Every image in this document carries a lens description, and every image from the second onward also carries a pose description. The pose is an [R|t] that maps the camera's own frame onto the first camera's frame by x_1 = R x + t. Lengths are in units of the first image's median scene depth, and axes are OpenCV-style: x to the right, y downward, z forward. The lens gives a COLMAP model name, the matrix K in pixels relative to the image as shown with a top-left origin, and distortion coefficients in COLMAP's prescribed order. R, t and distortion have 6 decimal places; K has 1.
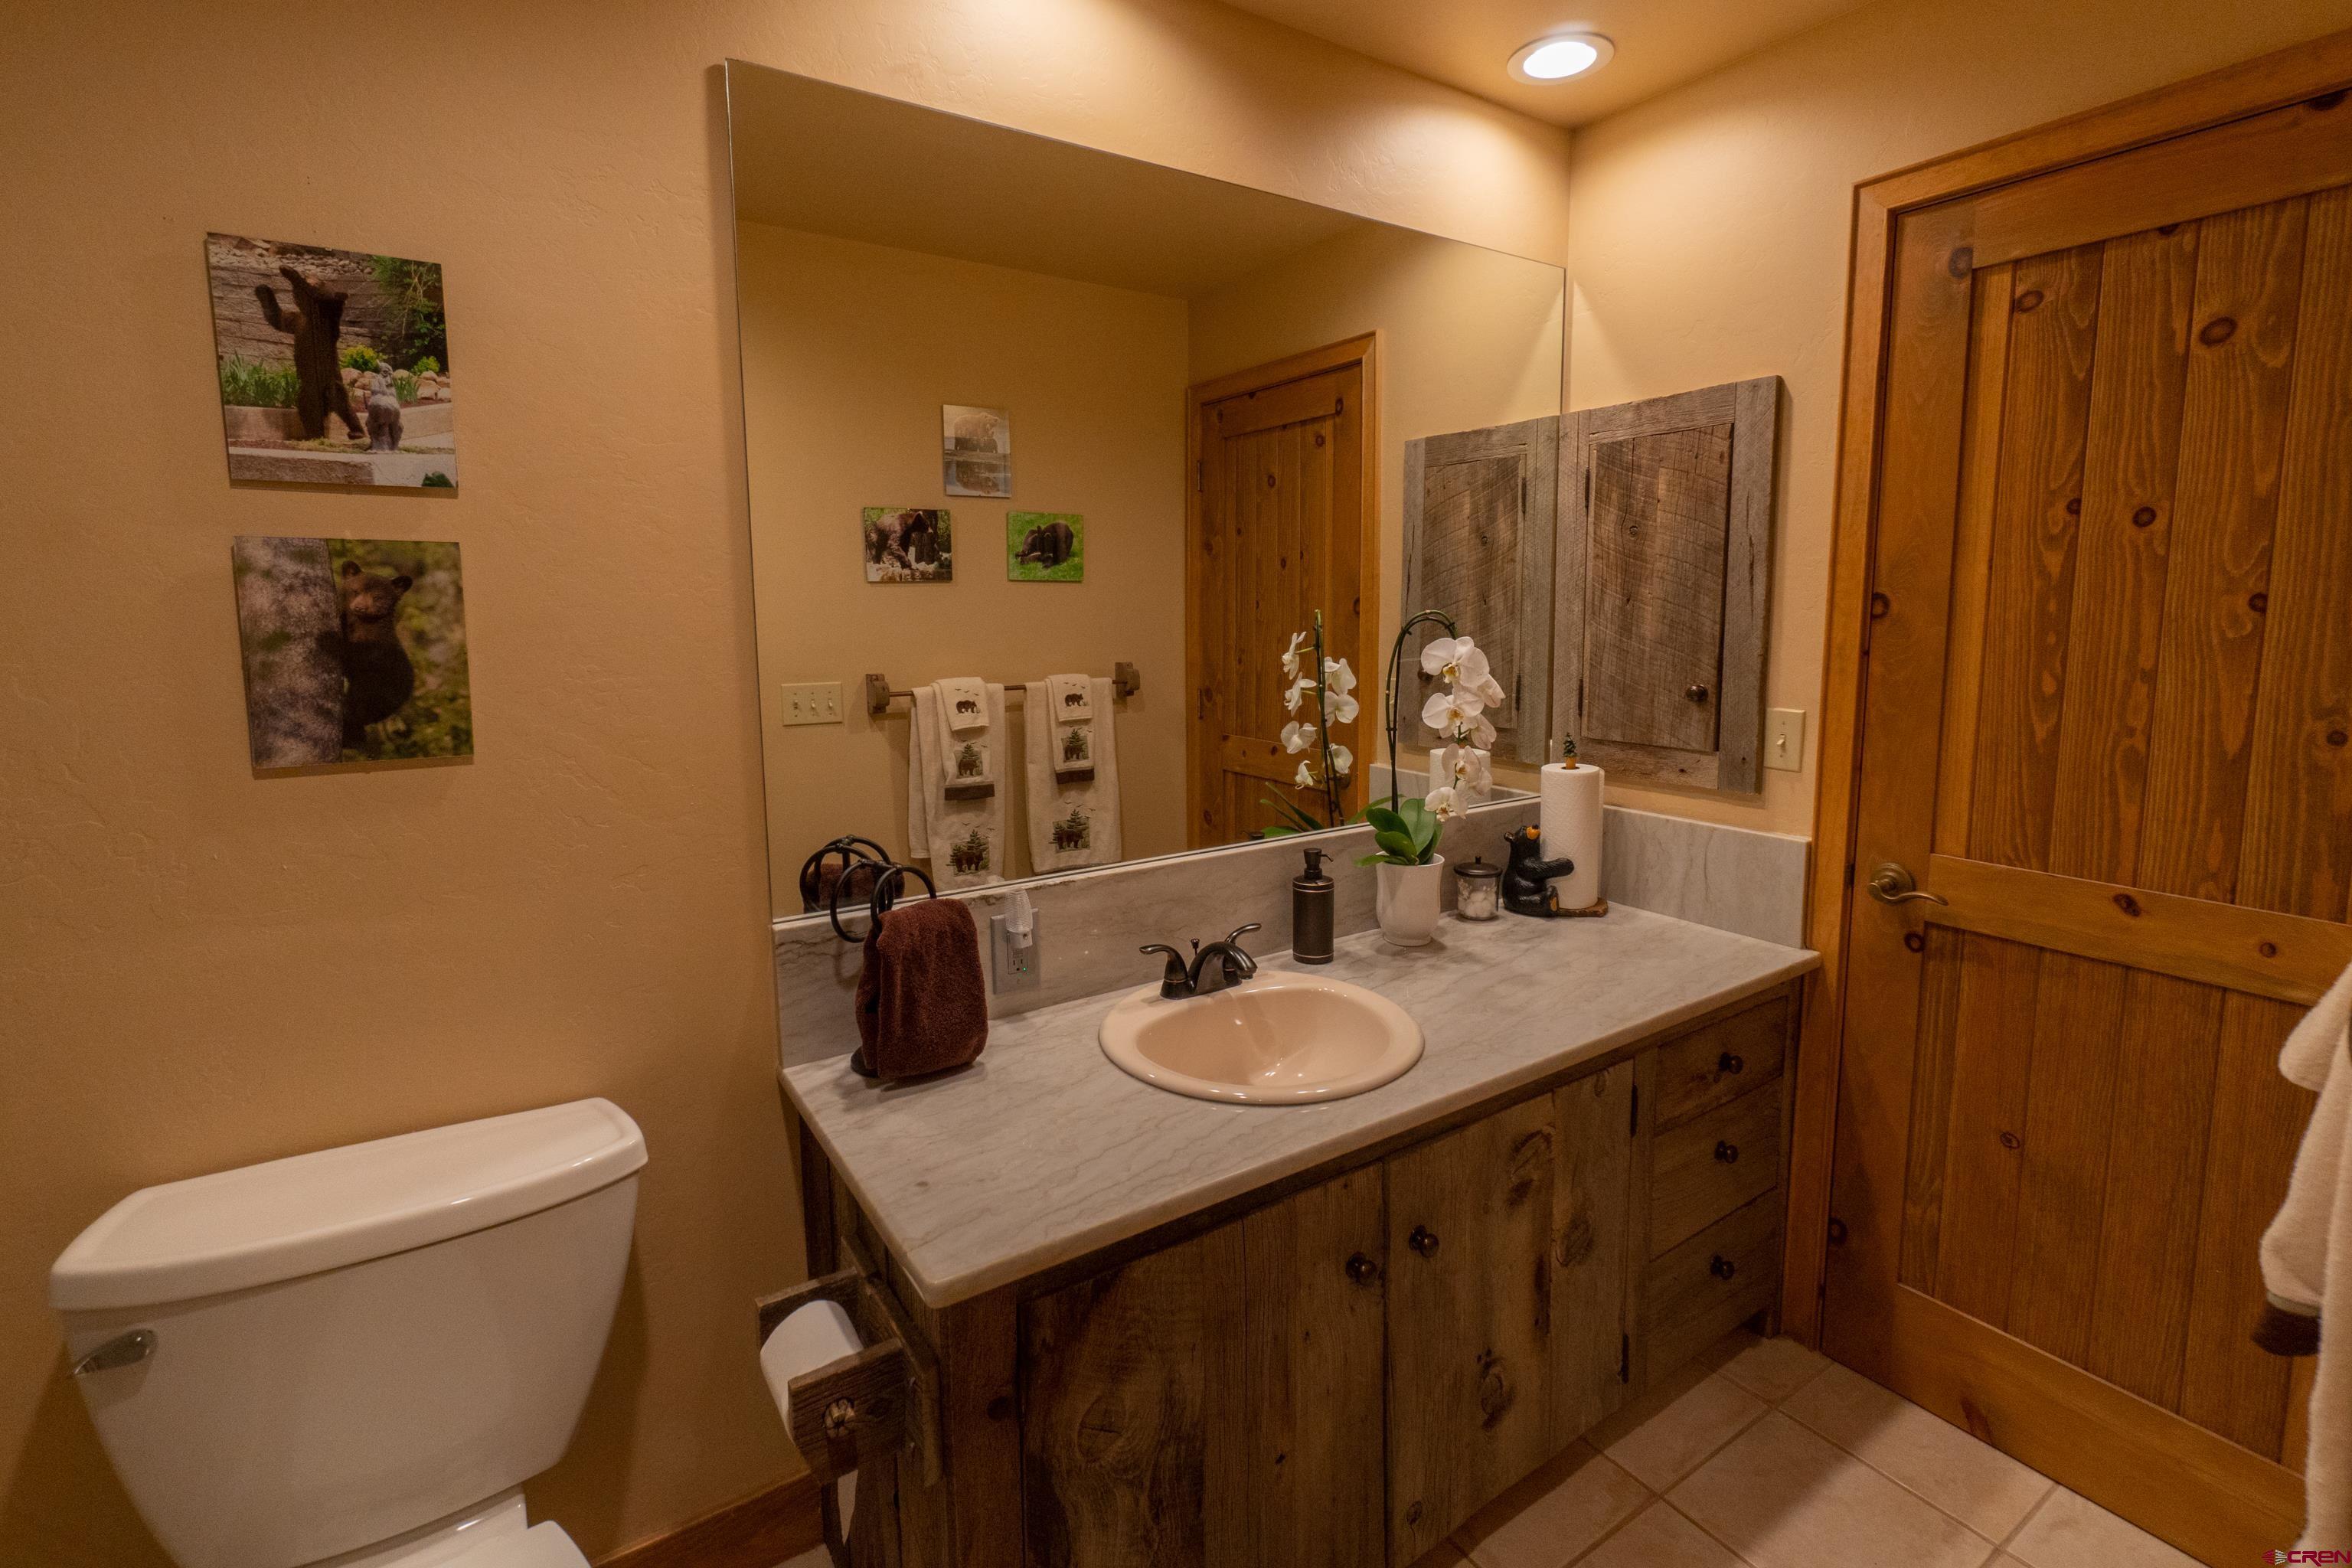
lens RADIAL K [[1054.2, 0, 1171.6], [0, 1054.2, 731.2], [0, 0, 1]] dist [0.000960, 0.000112]
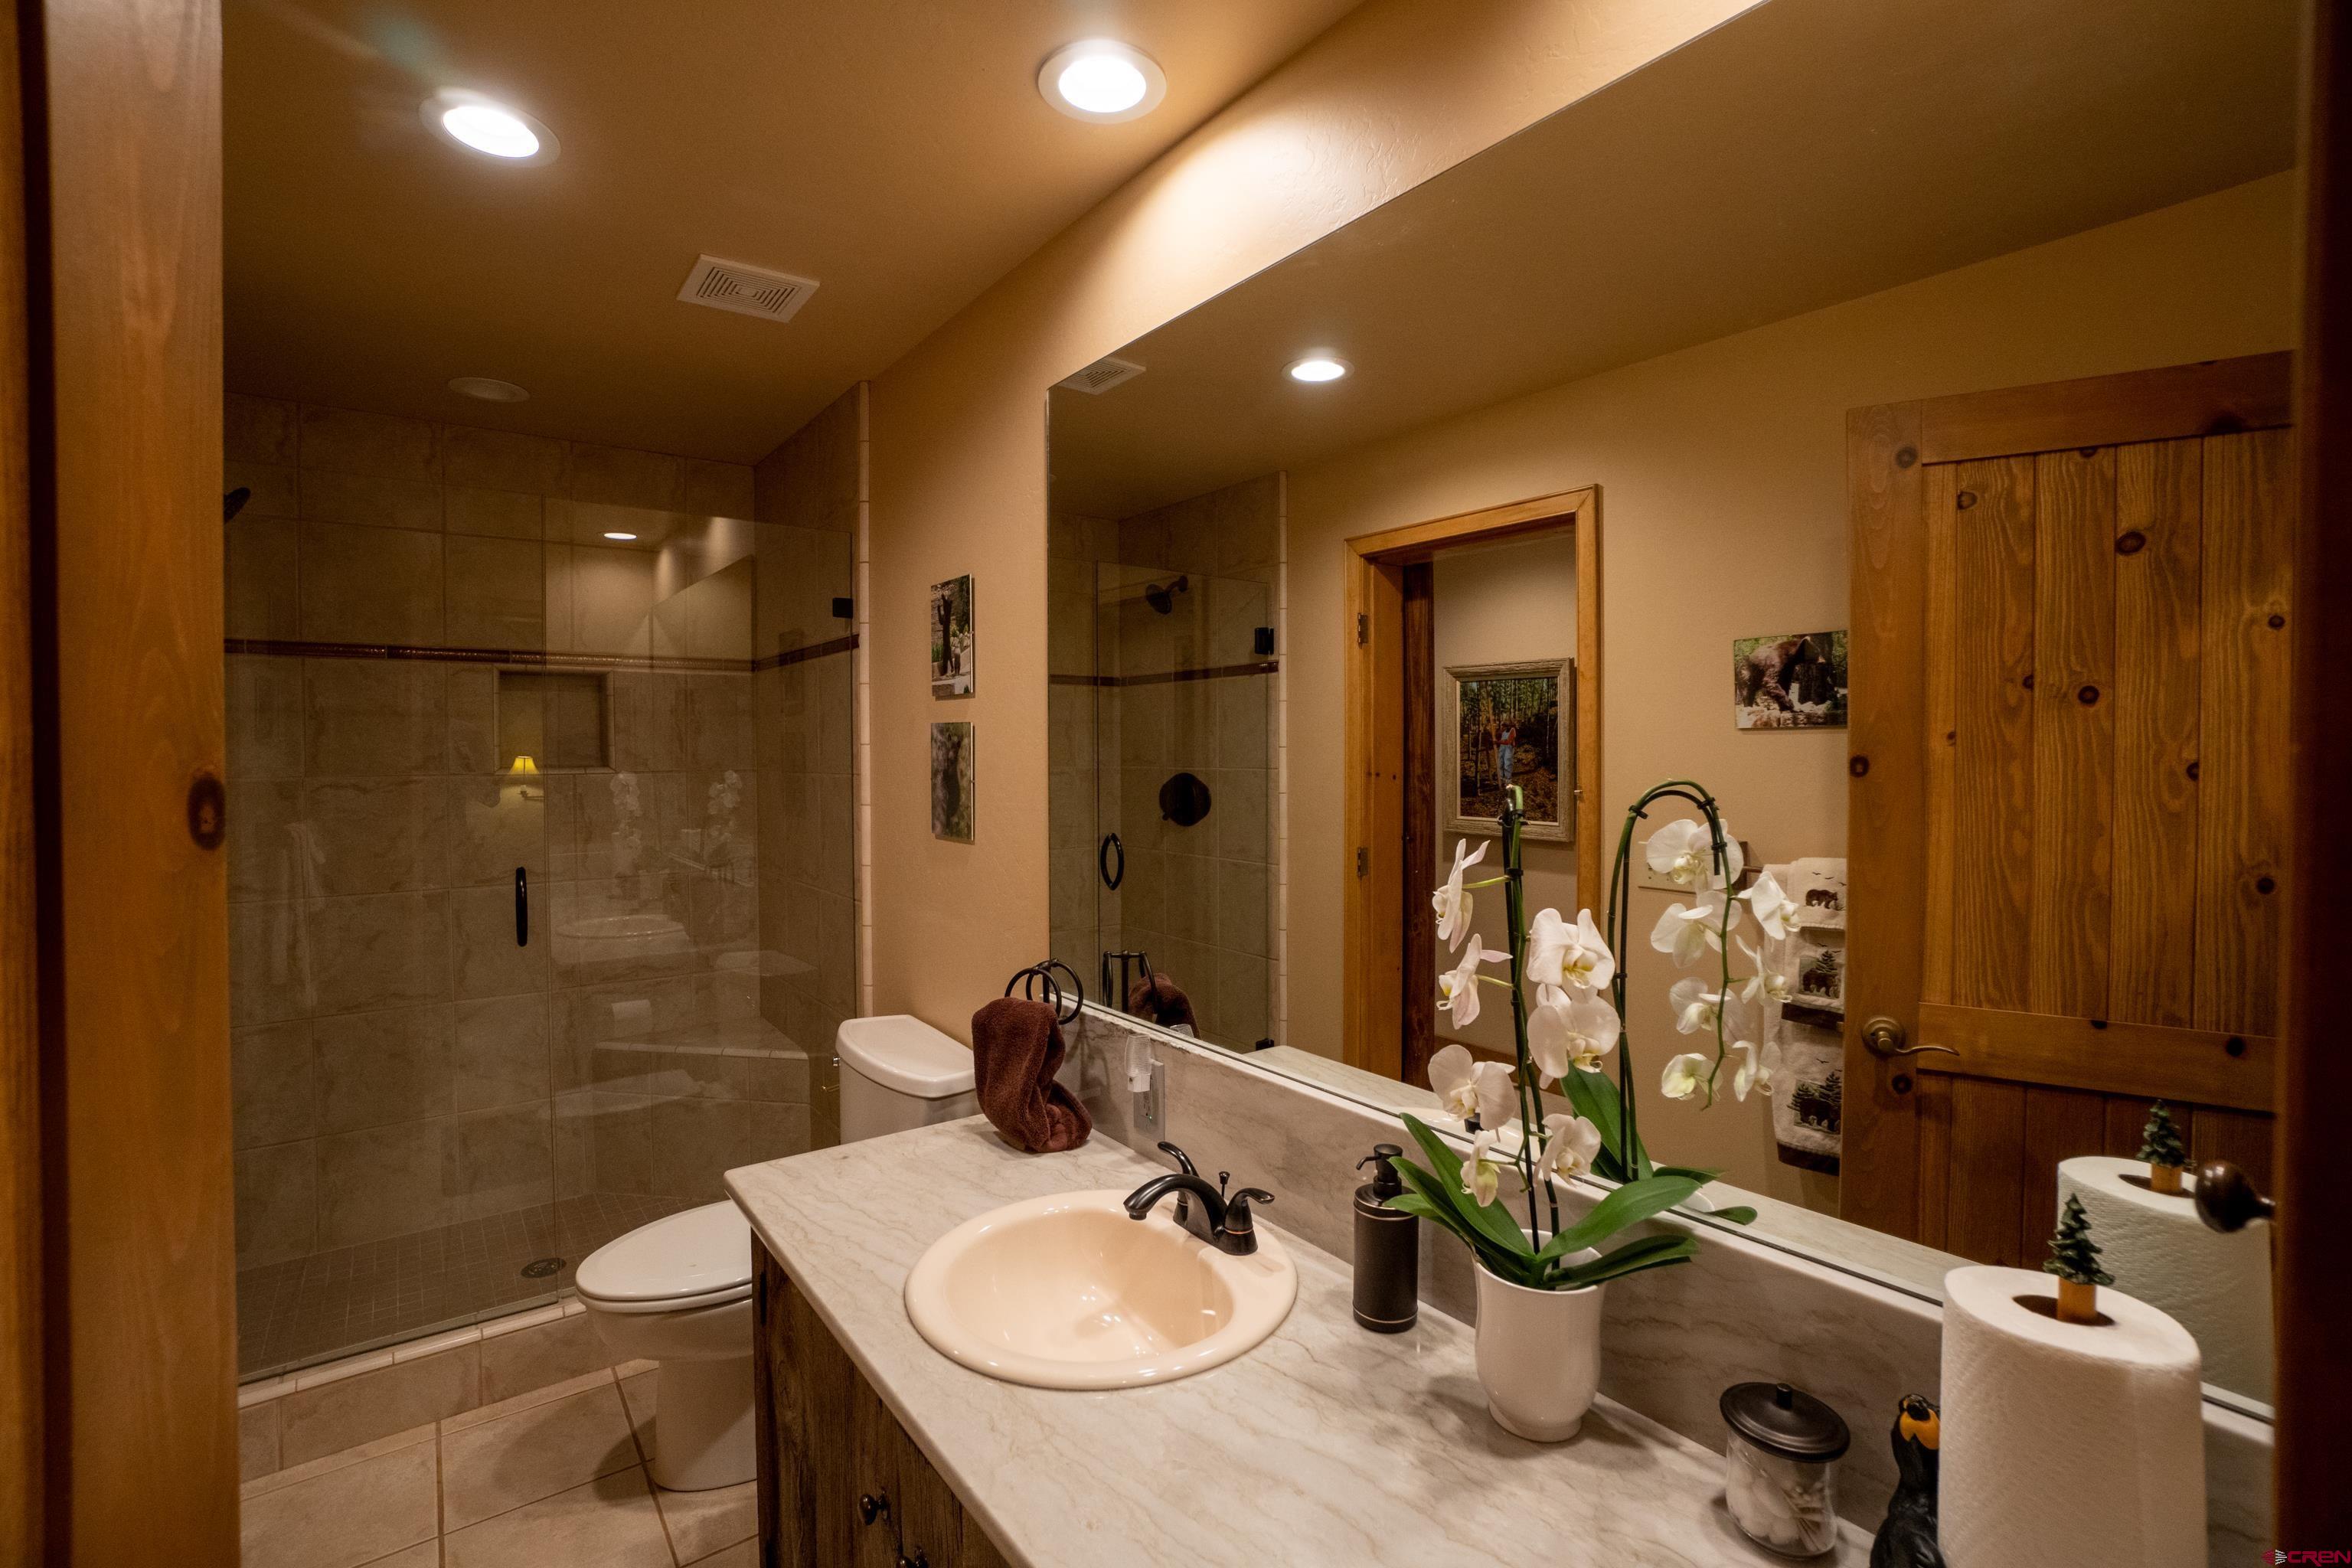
lens RADIAL K [[1037.9, 0, 1201.2], [0, 1037.9, 786.1], [0, 0, 1]] dist [-0.002710, -0.000202]
pose [[0.100243, 0.046239, -0.993888, 0.734894], [-0.120507, 0.992130, 0.034003, -0.114424], [0.987638, 0.116362, 0.105026, 0.779491]]
